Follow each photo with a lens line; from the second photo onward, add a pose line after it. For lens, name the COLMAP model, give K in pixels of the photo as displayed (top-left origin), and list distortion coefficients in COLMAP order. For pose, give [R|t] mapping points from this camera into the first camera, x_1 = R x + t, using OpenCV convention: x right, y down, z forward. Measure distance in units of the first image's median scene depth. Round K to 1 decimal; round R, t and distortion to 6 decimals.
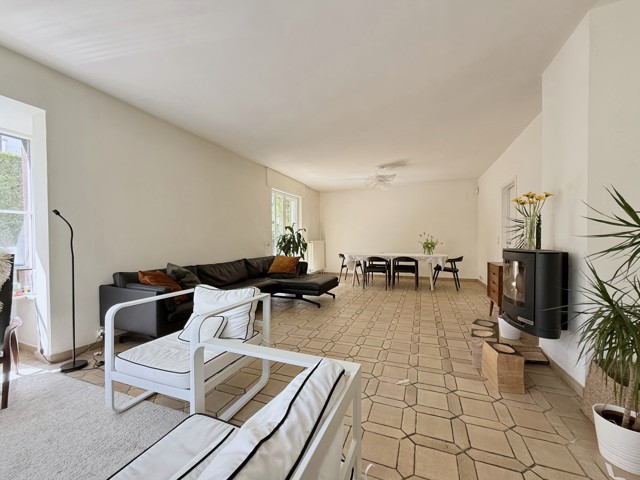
lens RADIAL K [[258.8, 0, 322.5], [0, 258.8, 245.2], [0, 0, 1]] dist [0.001103, -0.000079]
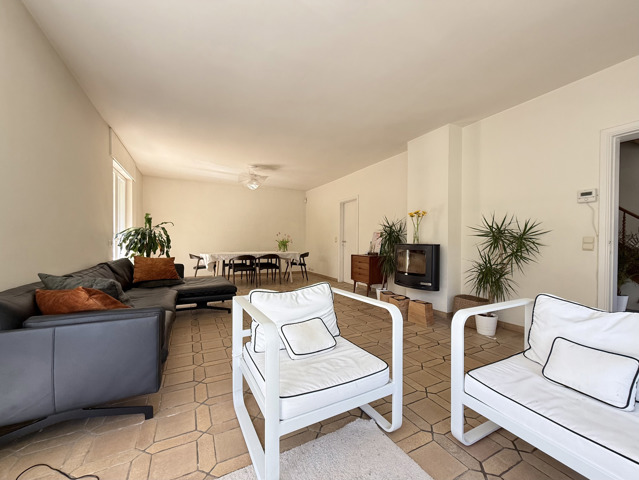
lens RADIAL K [[259.2, 0, 321.3], [0, 259.2, 243.4], [0, 0, 1]] dist [-0.001521, -0.000023]
pose [[0.657085, 0.000923, 0.753816, -0.413754], [0.006407, 0.999956, -0.006809, 0.010033], [-0.753789, 0.009304, 0.657050, 0.158124]]
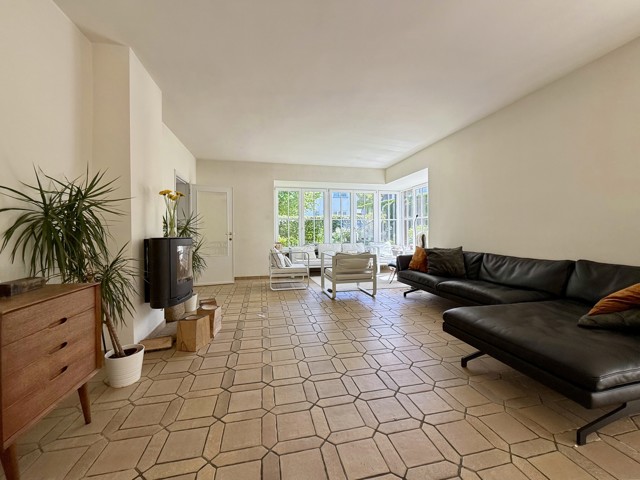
lens RADIAL K [[258.8, 0, 320.5], [0, 258.8, 235.5], [0, 0, 1]] dist [0.001103, -0.000079]
pose [[-0.827868, 0.015613, -0.560706, 0.418565], [-0.004006, 0.999423, 0.033742, -0.015374], [0.560909, 0.030180, -0.827327, 1.099685]]
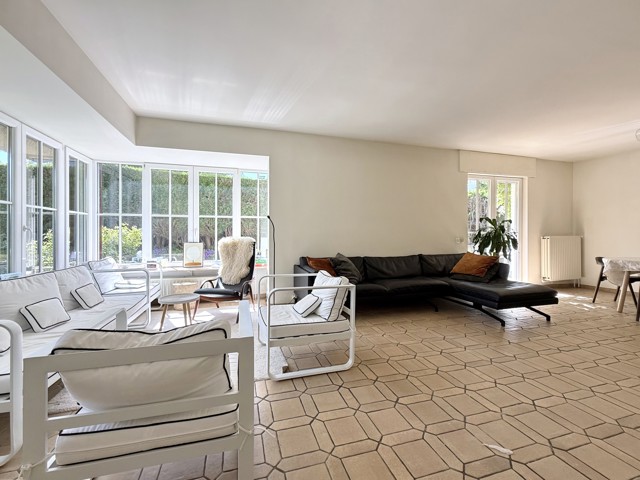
lens RADIAL K [[274.5, 0, 317.0], [0, 274.5, 233.5], [0, 0, 1]] dist [0.000494, 0.000244]
pose [[0.611678, -0.001582, -0.791106, 0.247692], [-0.019387, 0.999668, -0.016989, 0.000382], [0.790870, 0.025729, 0.611444, 0.082421]]
